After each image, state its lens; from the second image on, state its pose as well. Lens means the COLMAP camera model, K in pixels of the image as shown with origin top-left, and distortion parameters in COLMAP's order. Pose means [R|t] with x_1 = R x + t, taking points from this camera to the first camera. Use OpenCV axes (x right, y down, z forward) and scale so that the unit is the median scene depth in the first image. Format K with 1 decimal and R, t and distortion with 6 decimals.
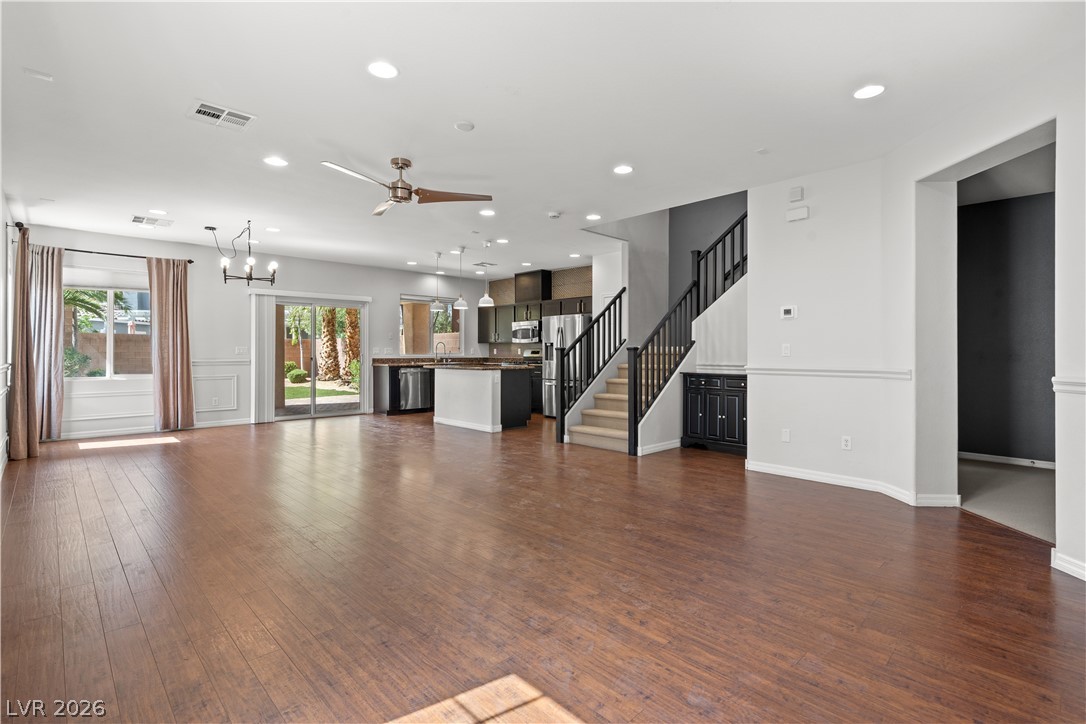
lens RADIAL K [[511.5, 0, 543.4], [0, 511.5, 352.2], [0, 0, 1]] dist [-0.002136, -0.000380]
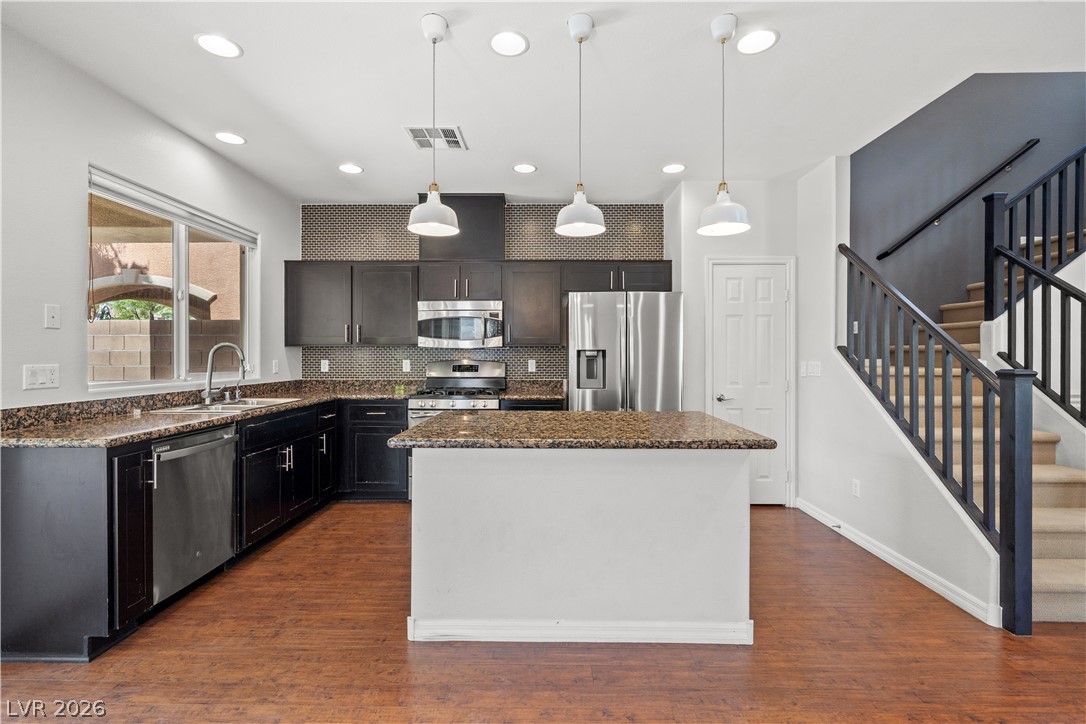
lens RADIAL K [[483.5, 0, 543.7], [0, 483.5, 356.0], [0, 0, 1]] dist [0.001406, 0.000562]
pose [[0.706922, -0.001943, 0.707289, -0.288963], [-0.001096, 0.999992, 0.003842, -0.012943], [-0.707291, -0.003491, 0.706914, 0.643258]]
